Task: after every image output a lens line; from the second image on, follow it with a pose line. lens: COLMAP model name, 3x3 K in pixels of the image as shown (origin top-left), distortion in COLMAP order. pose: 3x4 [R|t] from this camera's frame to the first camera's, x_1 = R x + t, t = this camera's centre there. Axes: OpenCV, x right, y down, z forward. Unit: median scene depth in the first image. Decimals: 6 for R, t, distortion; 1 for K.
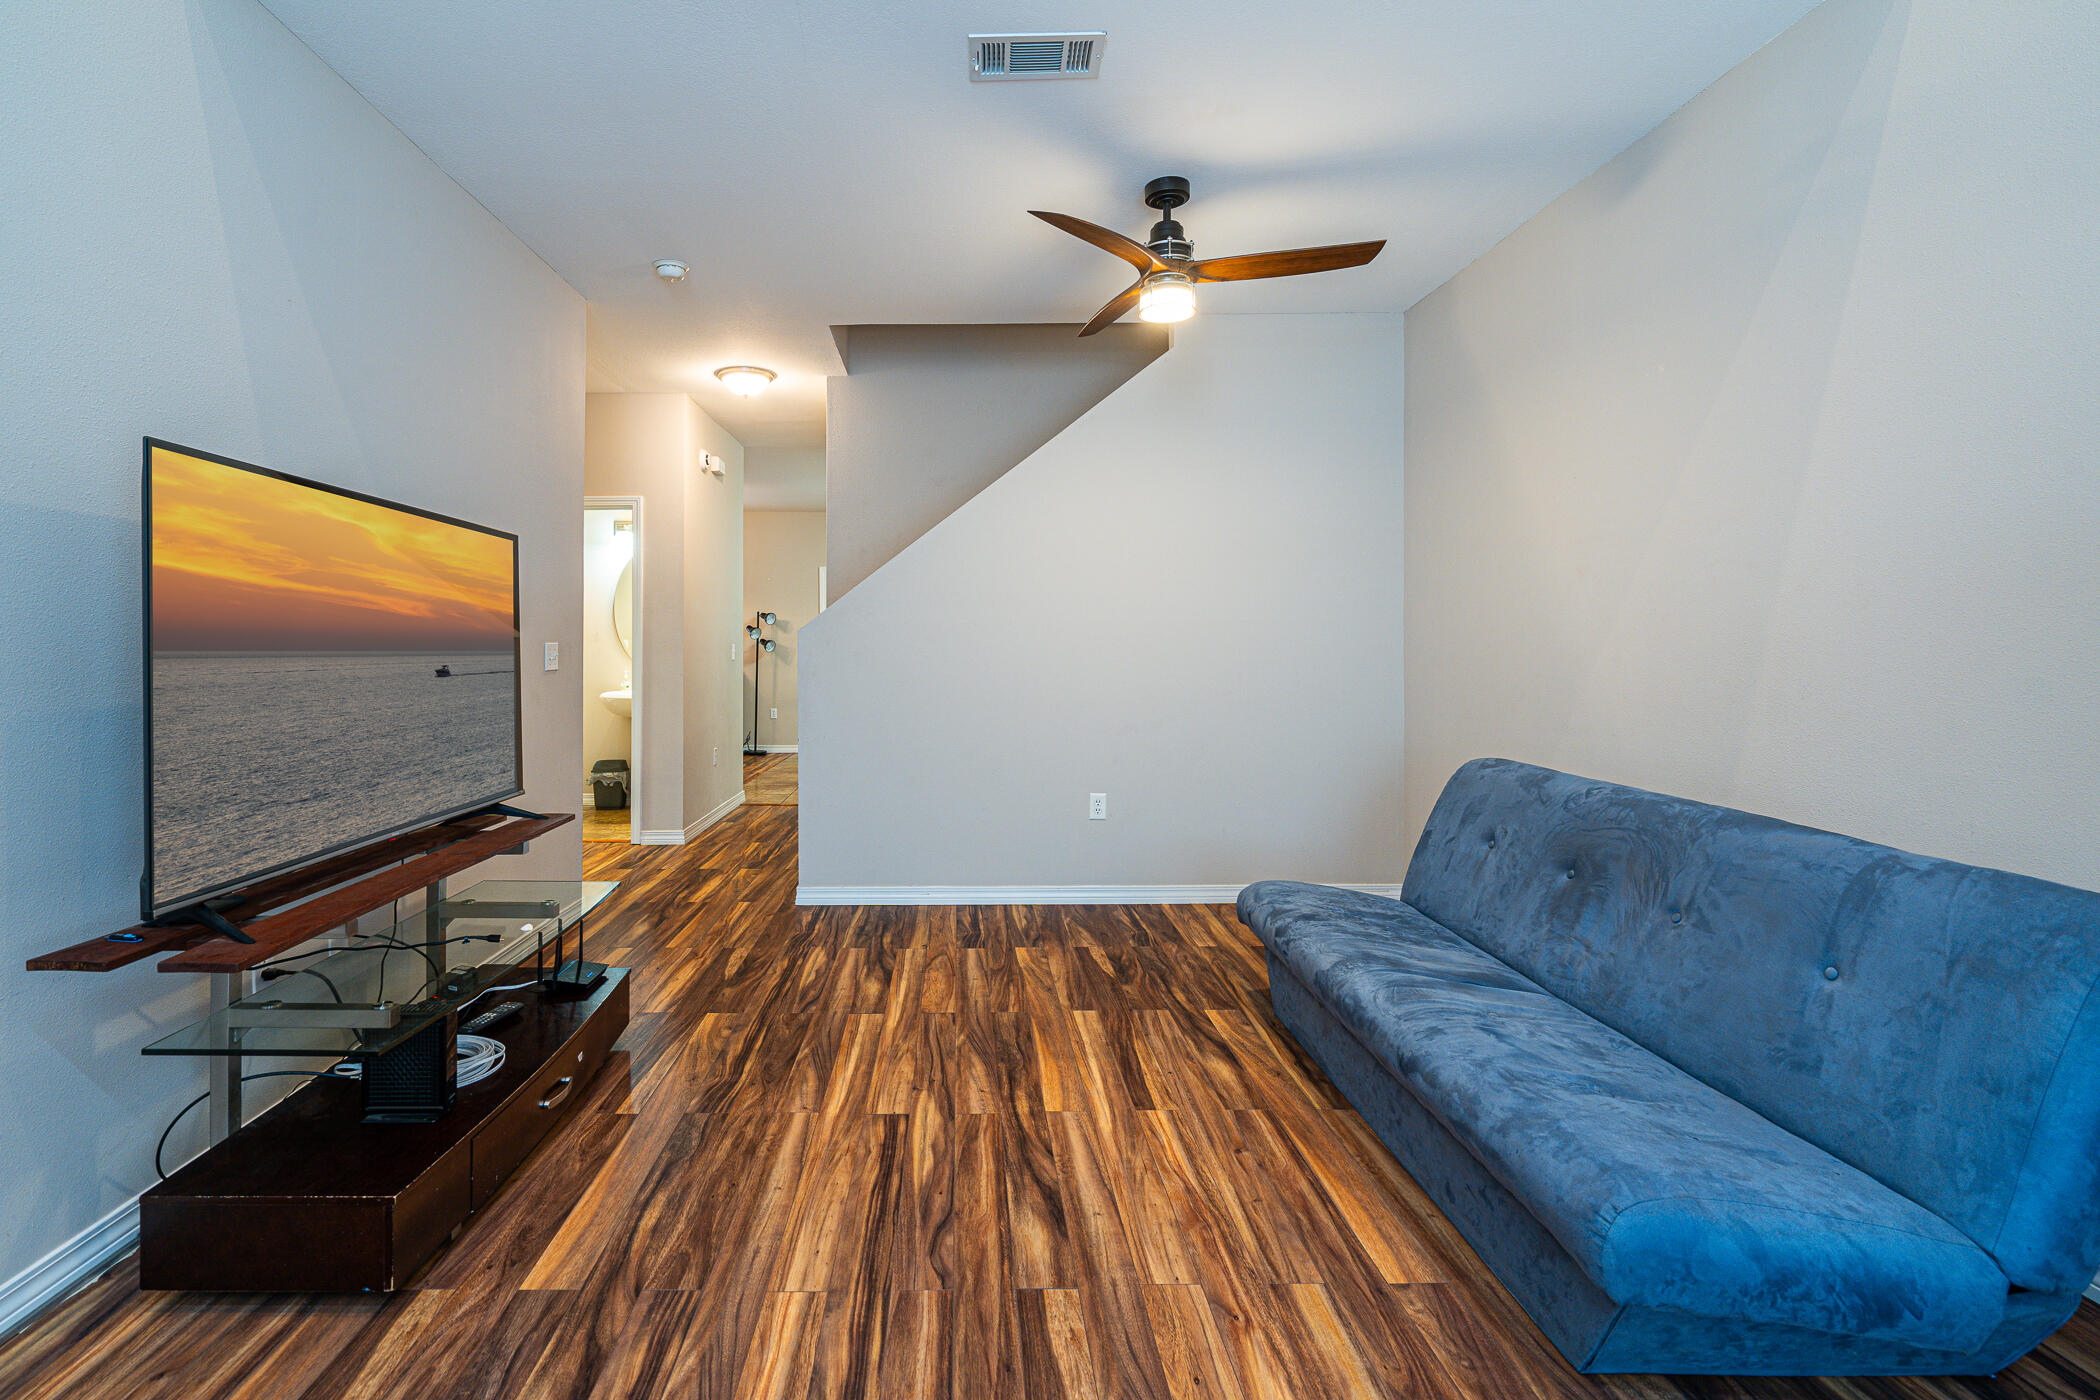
lens RADIAL K [[979.0, 0, 944.6], [0, 979.0, 649.0], [0, 0, 1]] dist [-0.002892, 0.000304]
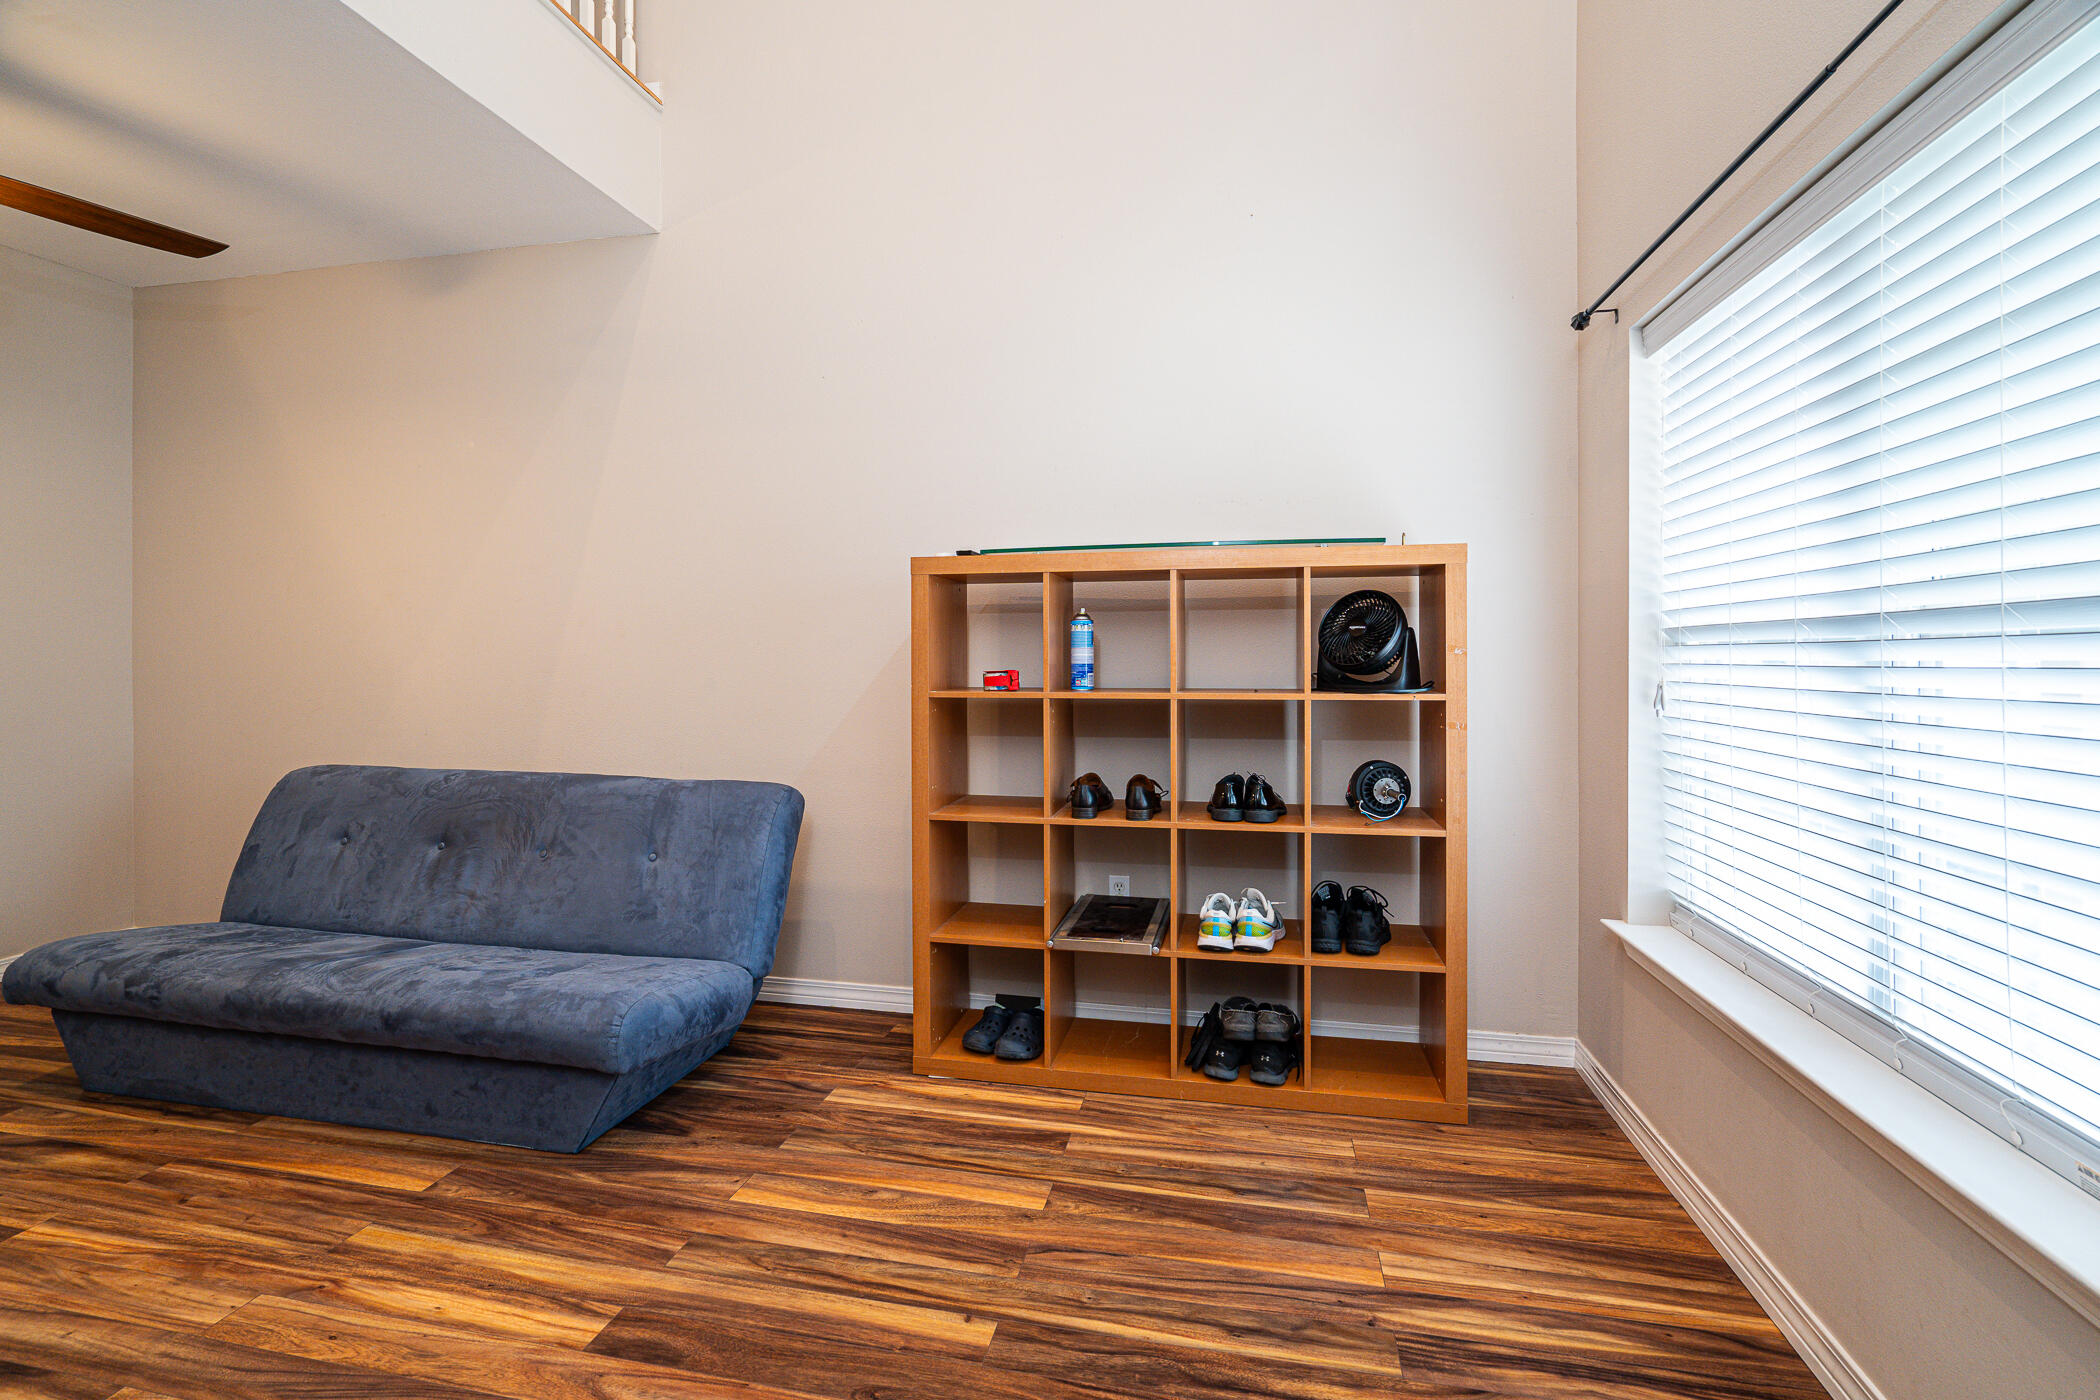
lens RADIAL K [[955.9, 0, 1055.5], [0, 955.9, 665.7], [0, 0, 1]] dist [-0.001381, -0.000119]
pose [[0.197464, -0.003810, 0.980303, -0.468394], [0.002630, 0.999991, 0.003356, 0.000997], [-0.980307, 0.001916, 0.197472, 0.002204]]
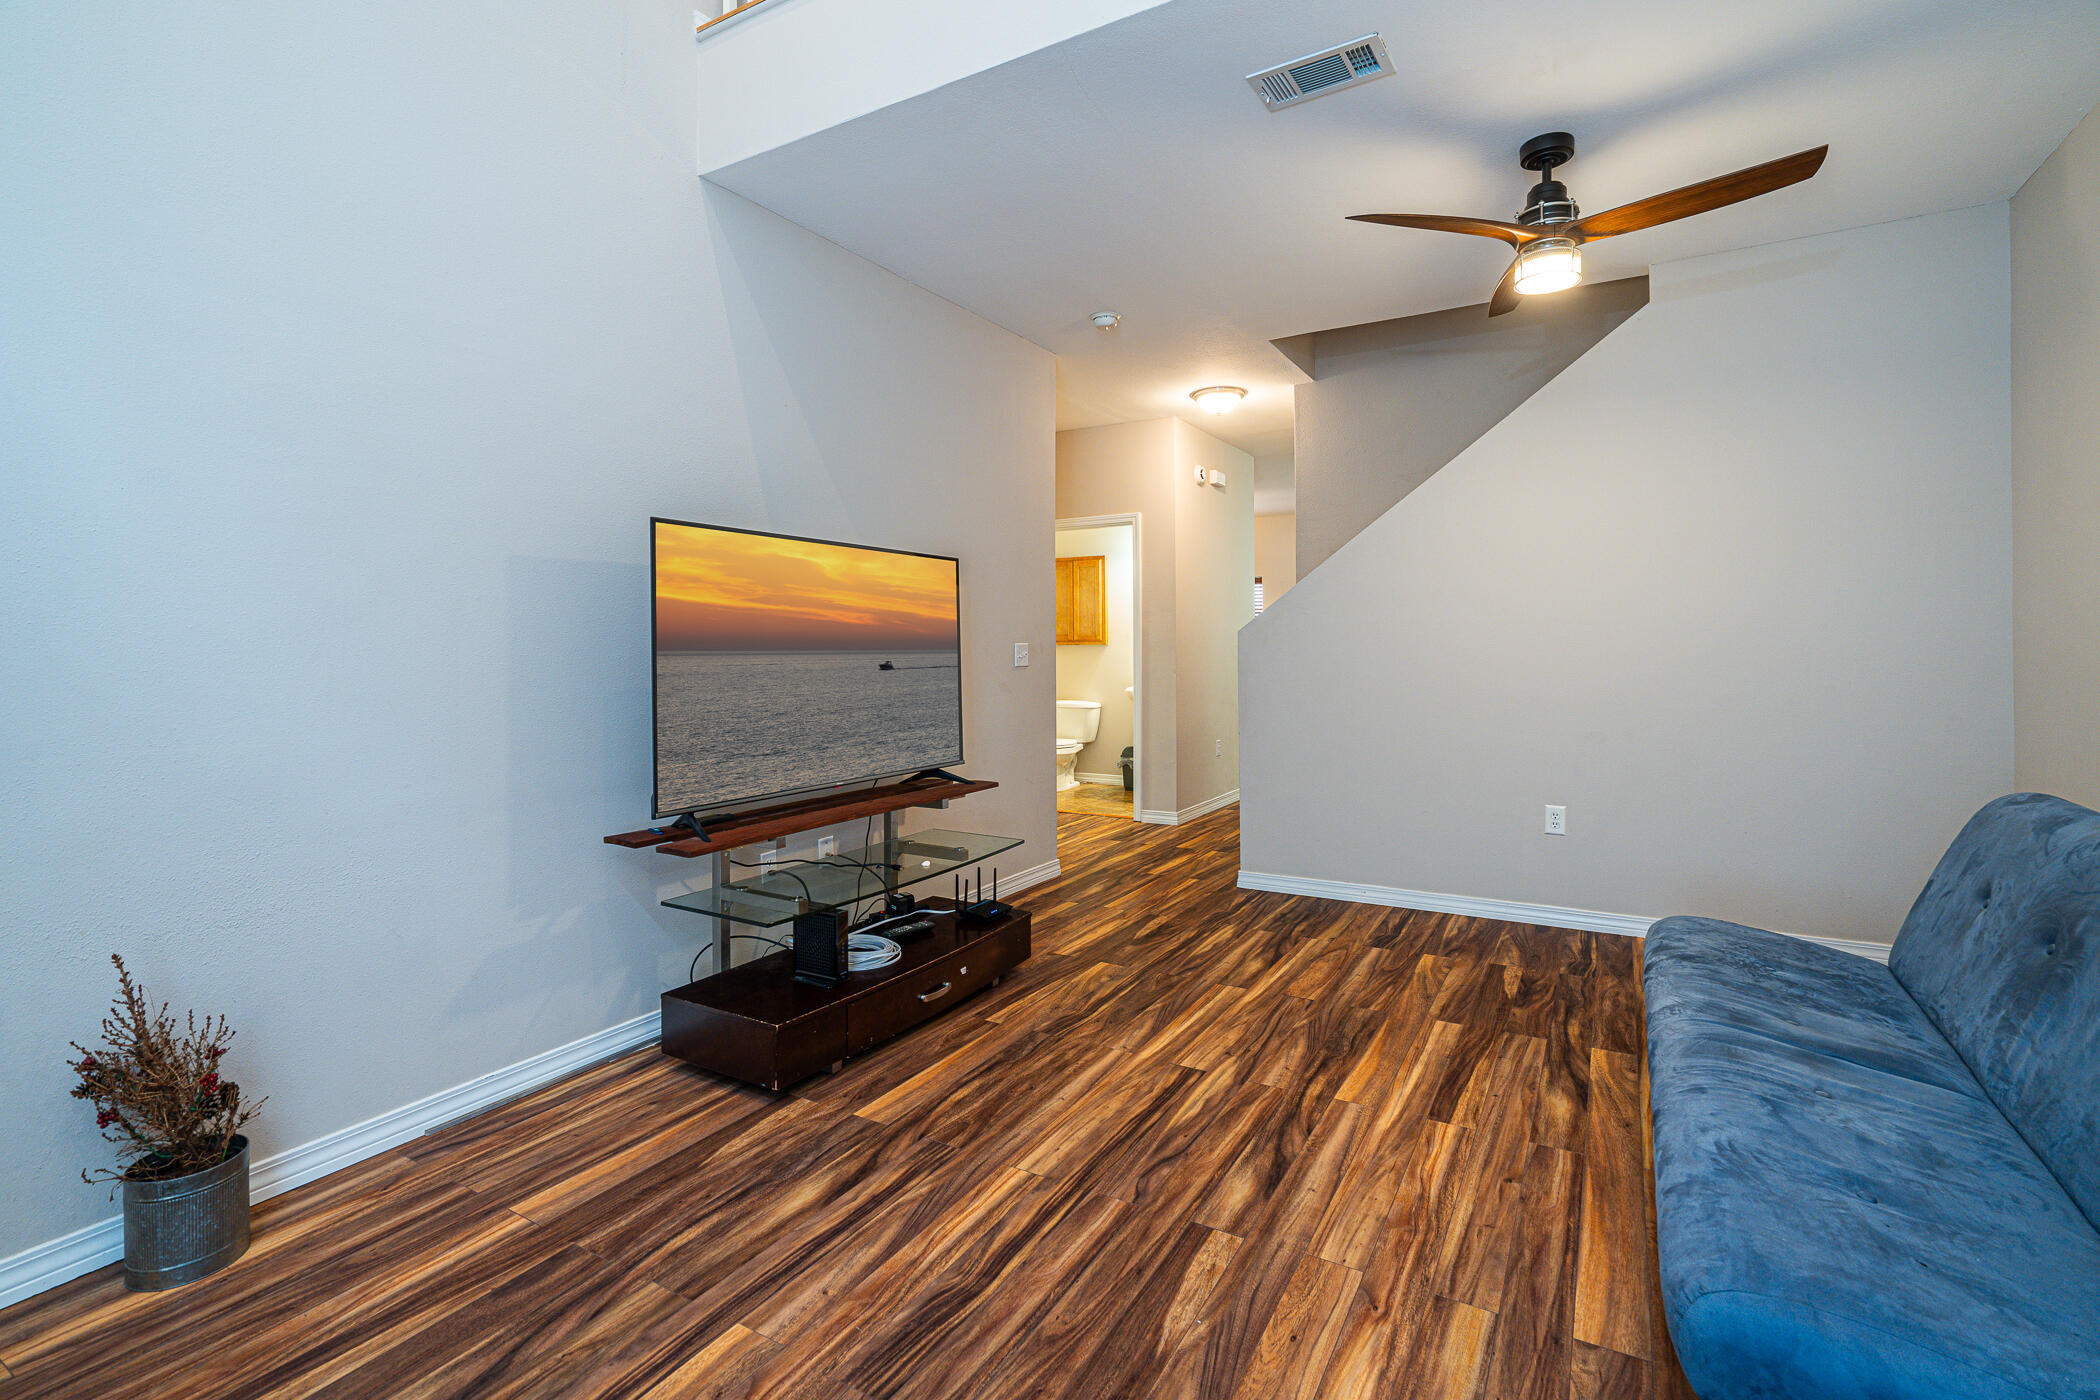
lens RADIAL K [[955.4, 0, 1043.4], [0, 955.4, 653.0], [0, 0, 1]] dist [-0.004232, 0.001139]
pose [[0.863933, 0.001283, -0.503605, 0.411490], [0.001409, 0.999987, 0.004966, -0.001138], [0.503605, -0.005000, 0.863920, -0.021117]]
